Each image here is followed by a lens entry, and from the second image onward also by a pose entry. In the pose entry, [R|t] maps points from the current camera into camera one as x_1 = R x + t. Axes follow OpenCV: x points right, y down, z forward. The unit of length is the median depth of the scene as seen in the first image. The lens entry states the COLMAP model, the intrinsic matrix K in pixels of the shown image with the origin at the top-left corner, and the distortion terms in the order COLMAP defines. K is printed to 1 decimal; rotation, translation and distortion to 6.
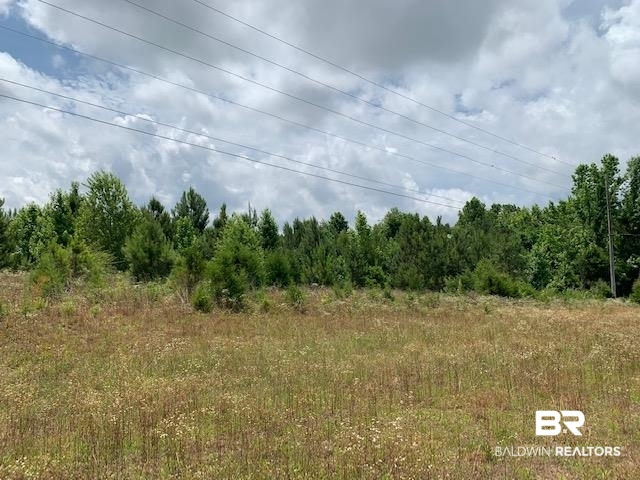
lens RADIAL K [[477.1, 0, 323.3], [0, 477.1, 236.7], [0, 0, 1]] dist [0.003608, -0.011910]
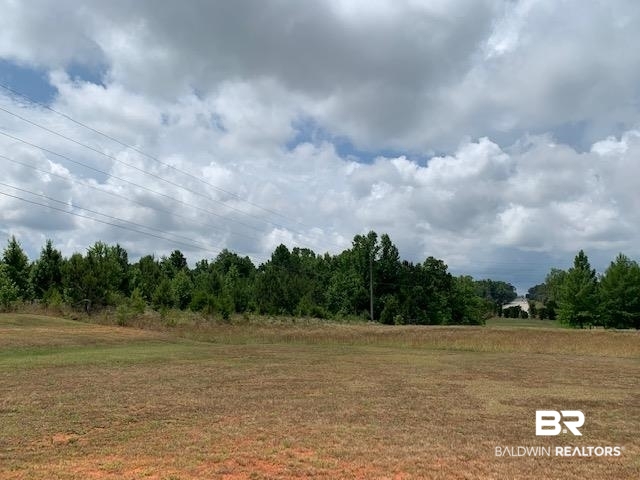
lens RADIAL K [[477.1, 0, 316.9], [0, 477.1, 241.0], [0, 0, 1]] dist [0.003608, -0.011910]
pose [[0.912669, 0.064038, 0.403652, -0.243446], [-0.045408, 0.997422, -0.055569, -0.044718], [-0.406169, 0.032387, 0.913224, -0.429932]]
